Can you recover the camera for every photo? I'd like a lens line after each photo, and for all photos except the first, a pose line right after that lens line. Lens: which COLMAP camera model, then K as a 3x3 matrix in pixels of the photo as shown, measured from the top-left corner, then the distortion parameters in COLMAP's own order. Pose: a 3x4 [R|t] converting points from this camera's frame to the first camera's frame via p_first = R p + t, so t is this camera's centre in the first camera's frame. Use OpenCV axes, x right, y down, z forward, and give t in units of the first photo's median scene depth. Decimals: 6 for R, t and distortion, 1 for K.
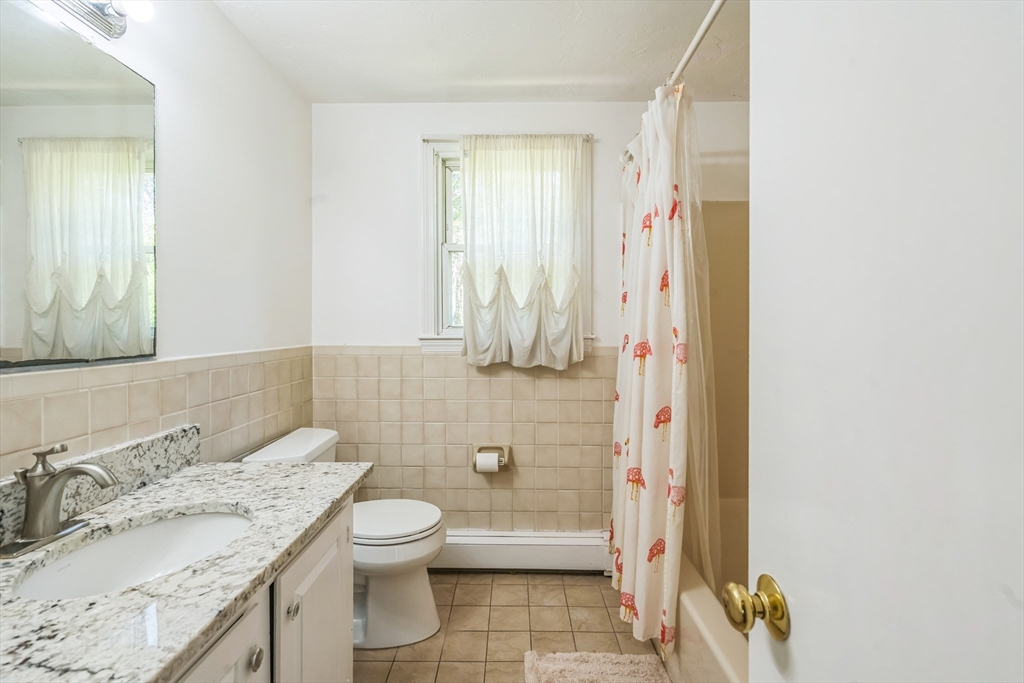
lens RADIAL K [[477.1, 0, 515.6], [0, 477.1, 334.2], [0, 0, 1]] dist [-0.001372, 0.000248]
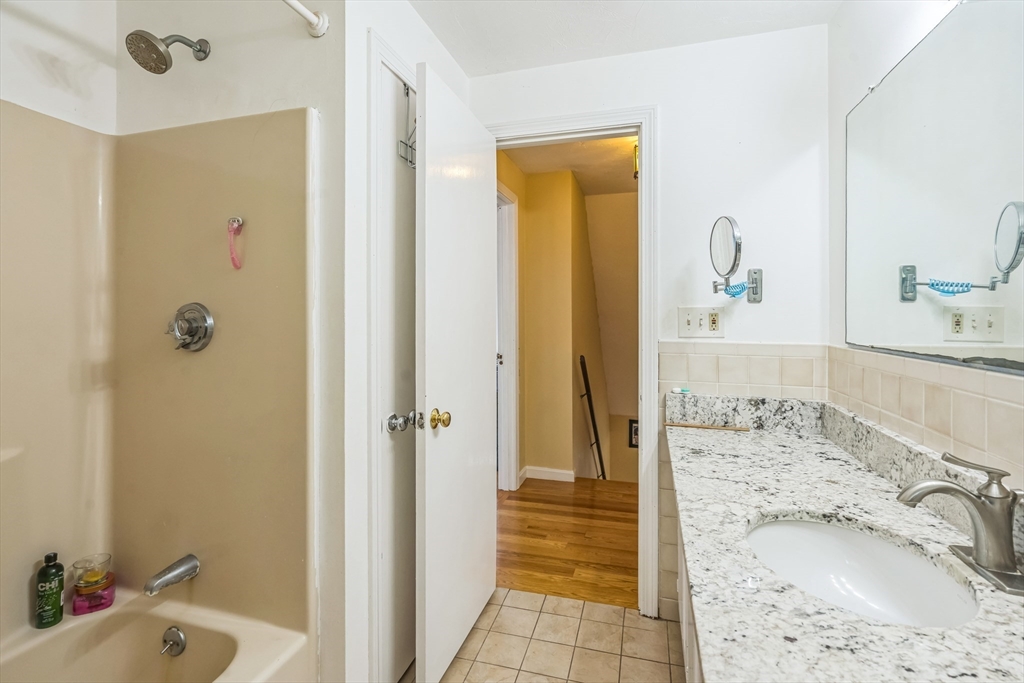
lens RADIAL K [[477.1, 0, 518.2], [0, 477.1, 314.1], [0, 0, 1]] dist [-0.001372, 0.000248]
pose [[-0.963915, -0.000712, 0.266209, -0.415986], [0.001821, 0.999955, 0.009268, -0.042370], [-0.266203, 0.009419, -0.963871, 2.151543]]
